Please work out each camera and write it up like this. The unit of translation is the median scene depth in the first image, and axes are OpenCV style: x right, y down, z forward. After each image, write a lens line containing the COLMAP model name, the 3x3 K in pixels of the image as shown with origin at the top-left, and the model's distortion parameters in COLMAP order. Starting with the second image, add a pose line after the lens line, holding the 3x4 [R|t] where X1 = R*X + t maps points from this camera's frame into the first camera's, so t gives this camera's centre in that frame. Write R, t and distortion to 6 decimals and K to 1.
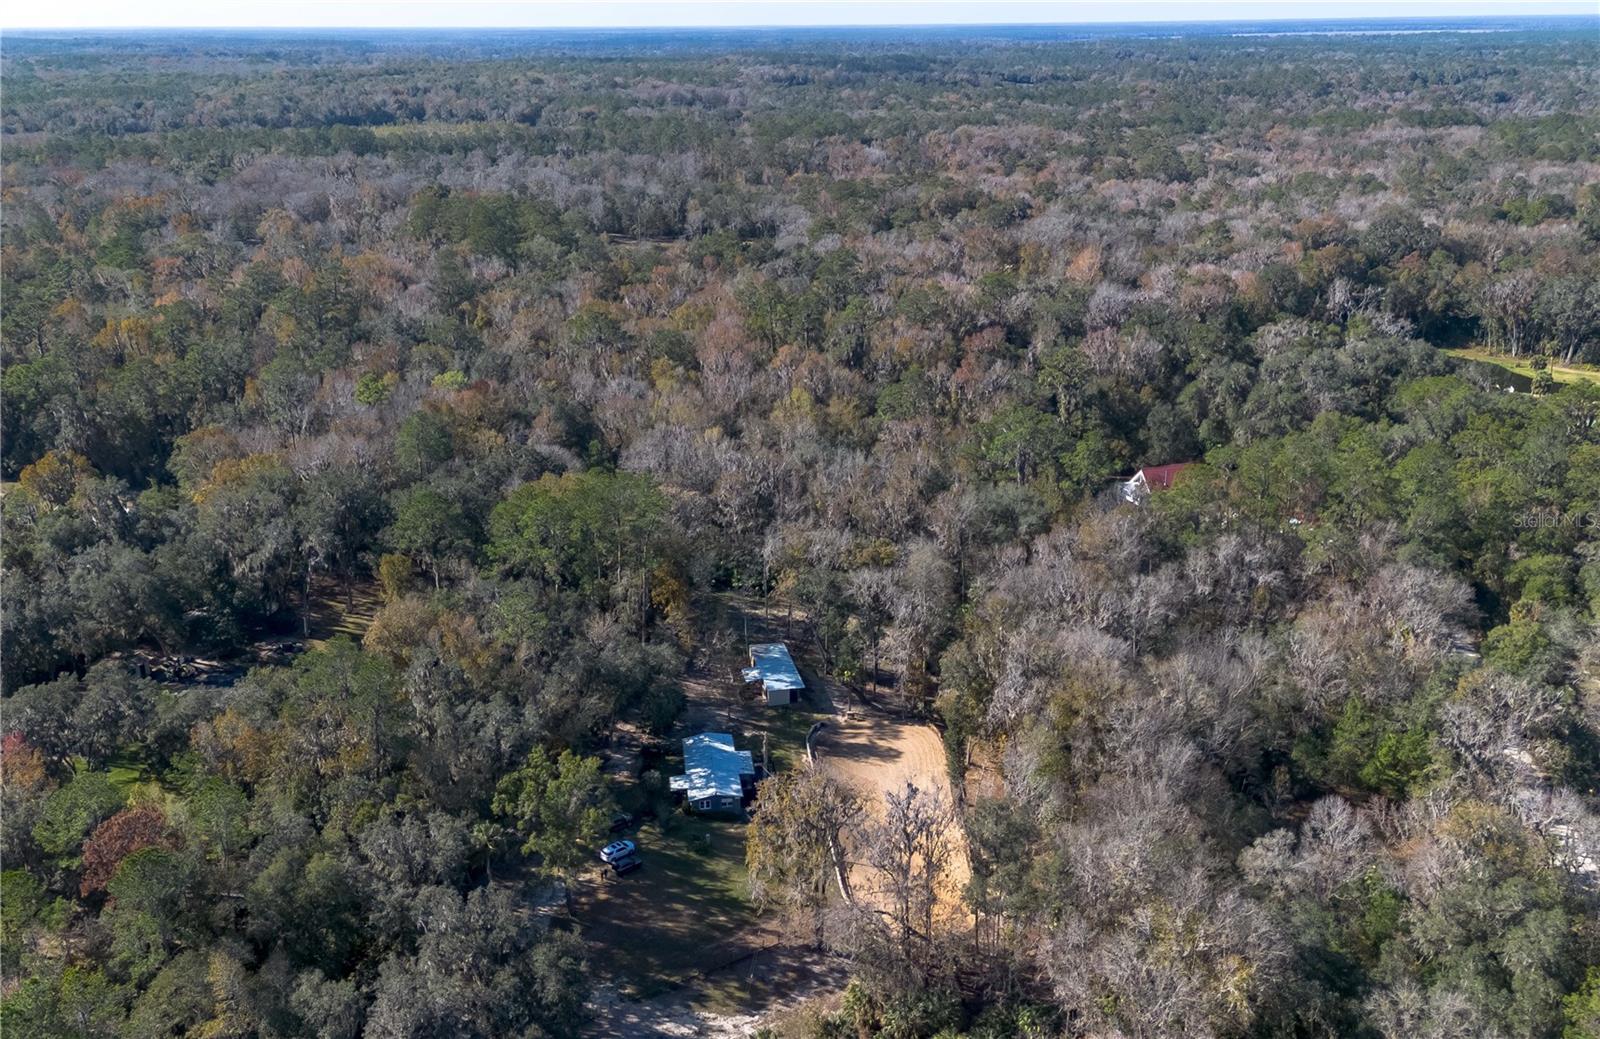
lens RADIAL K [[1316.2, 0, 800.0], [0, 1316.2, 519.5], [0, 0, 1]] dist [0.053033, -0.035618]
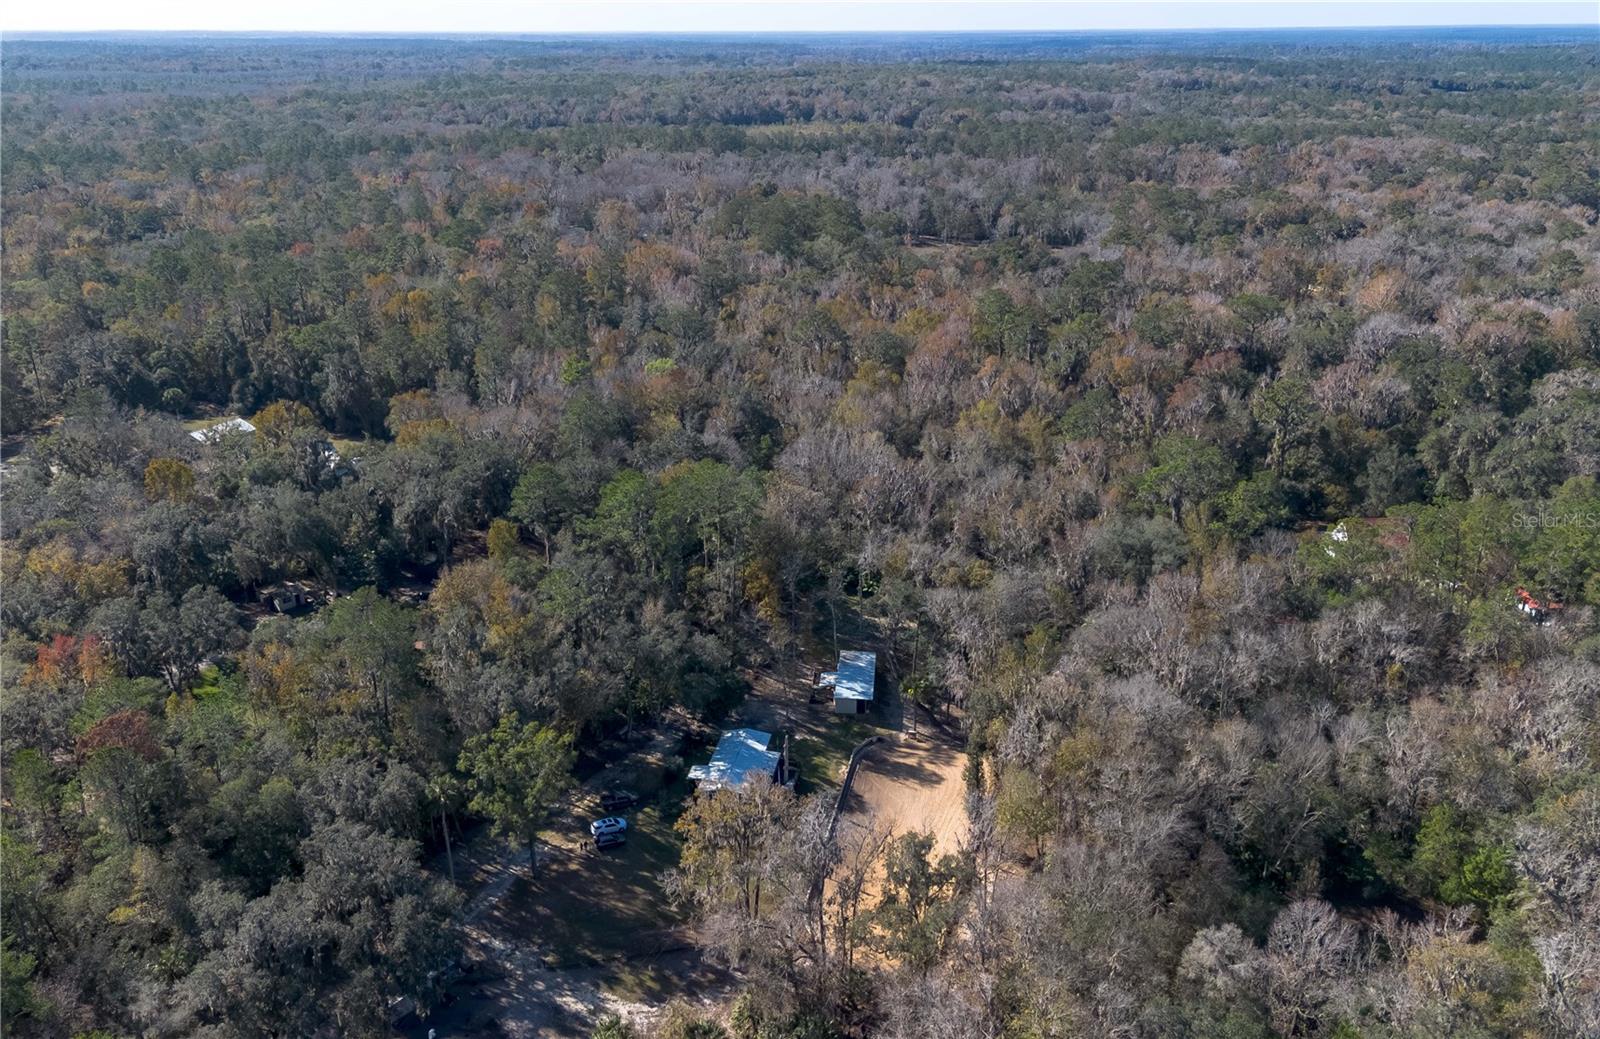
lens RADIAL K [[1314.0, 0, 815.0], [0, 1314.0, 510.8], [0, 0, 1]] dist [0.057083, -0.047702]
pose [[0.955883, 0.104446, -0.274553, 0.147155], [-0.106418, 0.994291, 0.007746, -0.011153], [0.273795, 0.021813, 0.961541, 0.023206]]
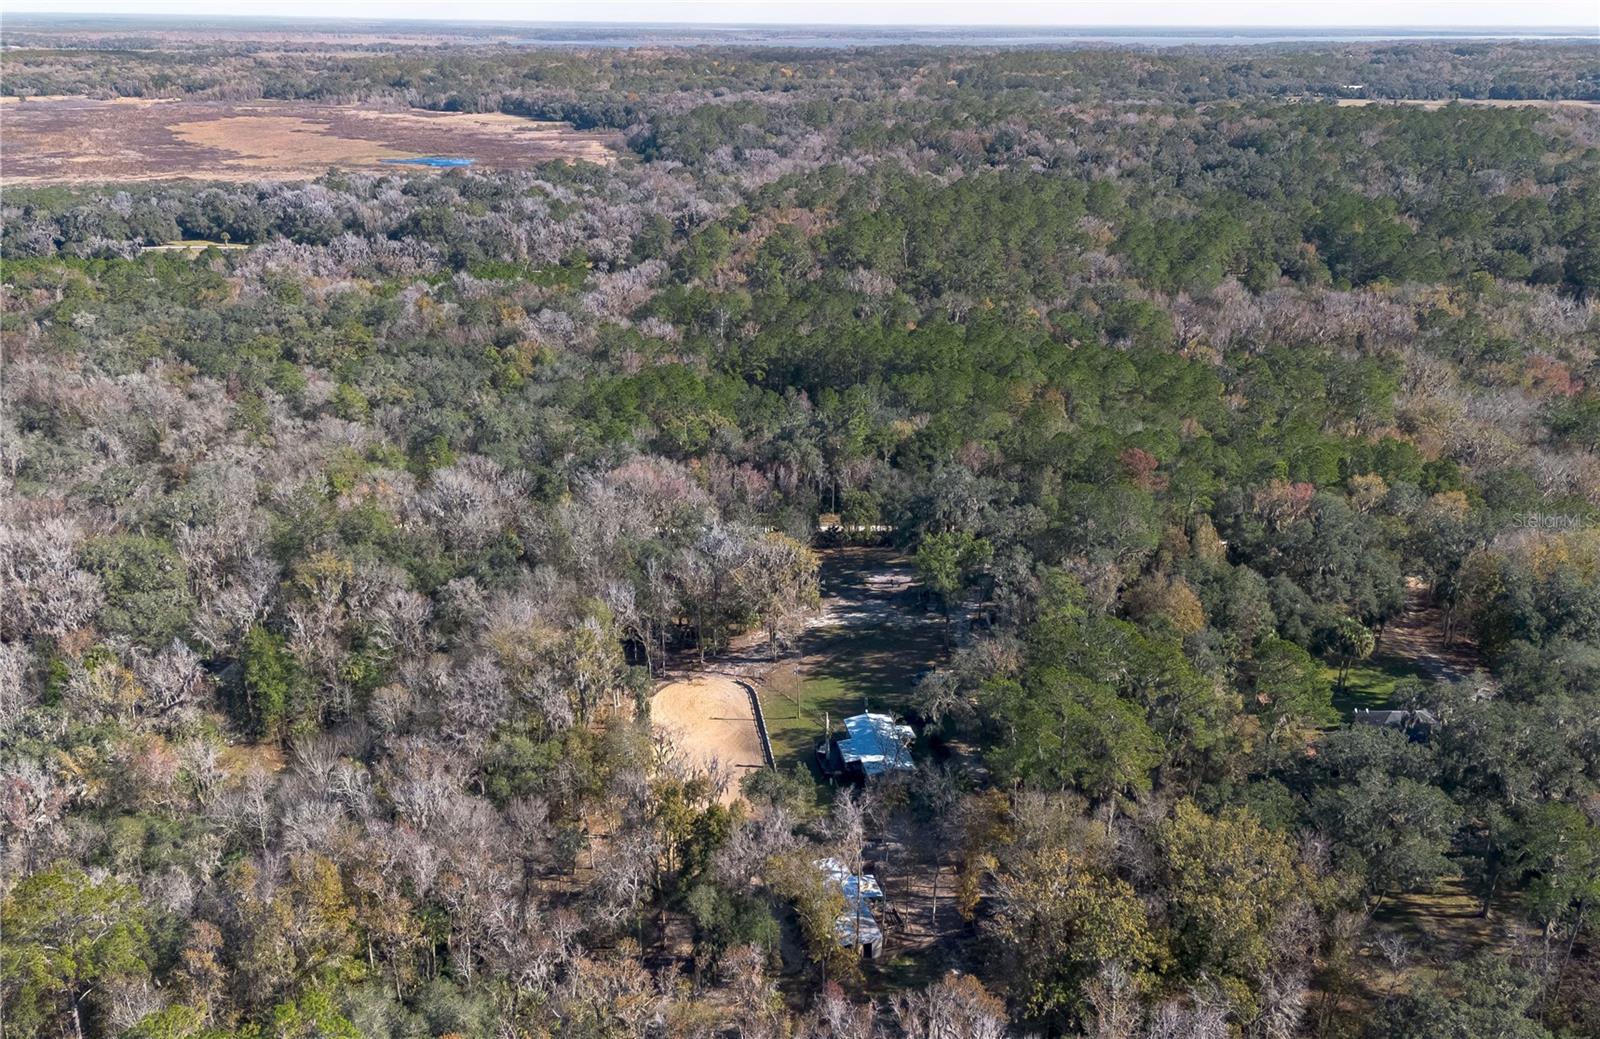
lens RADIAL K [[1305.3, 0, 800.0], [0, 1305.3, 519.5], [0, 0, 1]] dist [0.057133, -0.046664]
pose [[-0.999053, 0.018024, -0.039597, 0.019685], [-0.012328, 0.755563, 0.654960, -0.366276], [0.041723, 0.654828, -0.754626, 0.981104]]
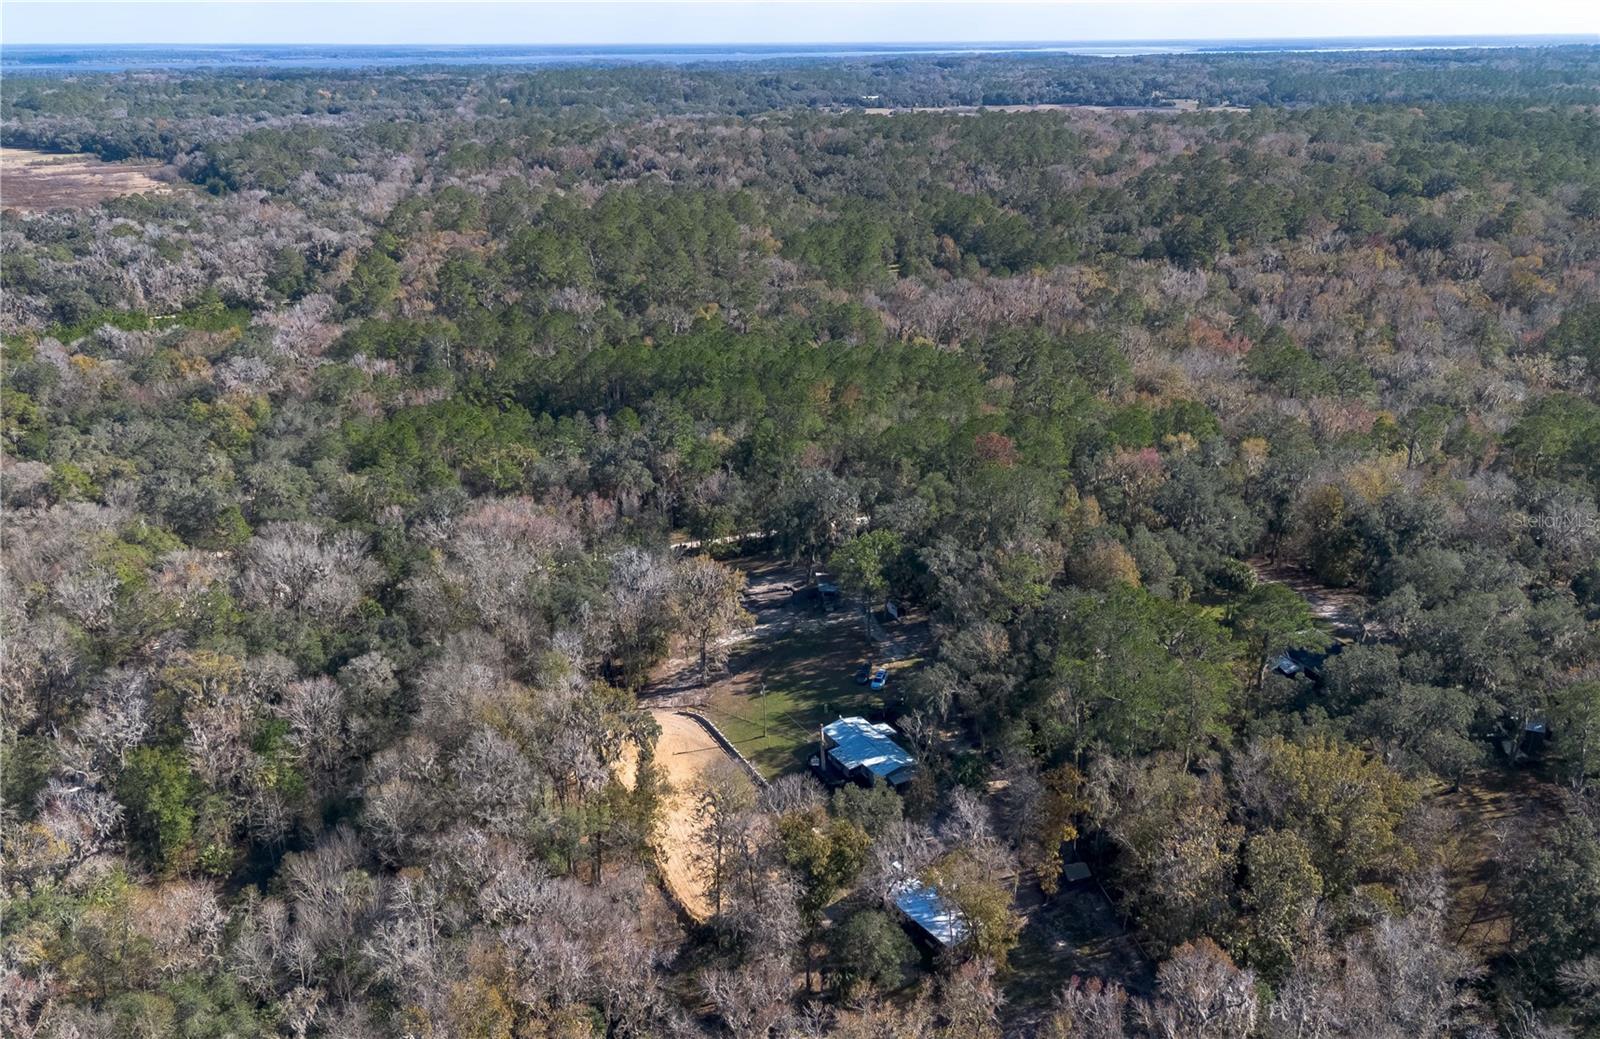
lens RADIAL K [[1272.4, 0, 800.0], [0, 1272.4, 519.5], [0, 0, 1]] dist [0.052973, -0.046067]
pose [[-0.925731, 0.147416, -0.348269, 0.185481], [-0.115494, 0.766705, 0.631525, -0.348101], [0.360117, 0.624845, -0.692737, 0.930324]]
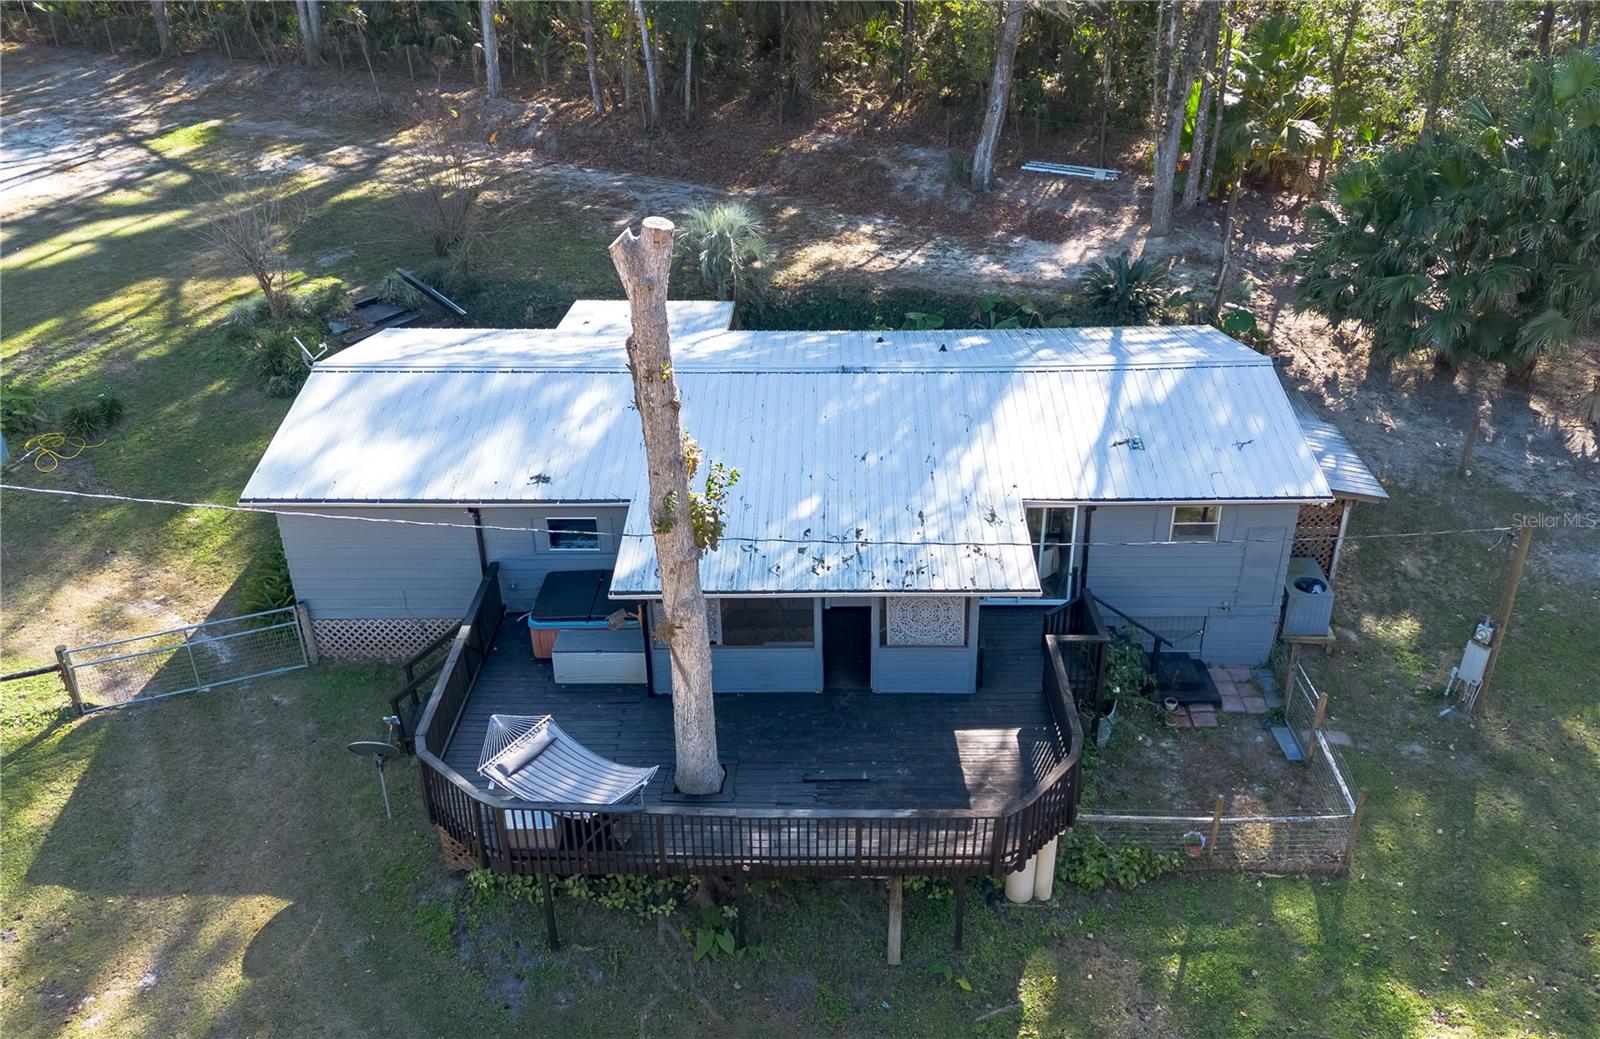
lens RADIAL K [[1323.7, 0, 844.7], [0, 1323.7, 515.9], [0, 0, 1]] dist [0.074194, -0.092436]
pose [[-0.142580, 0.484588, -0.863044, 0.027153], [-0.351890, 0.790169, 0.501804, 0.077374], [0.925119, 0.375244, 0.057859, 0.592944]]
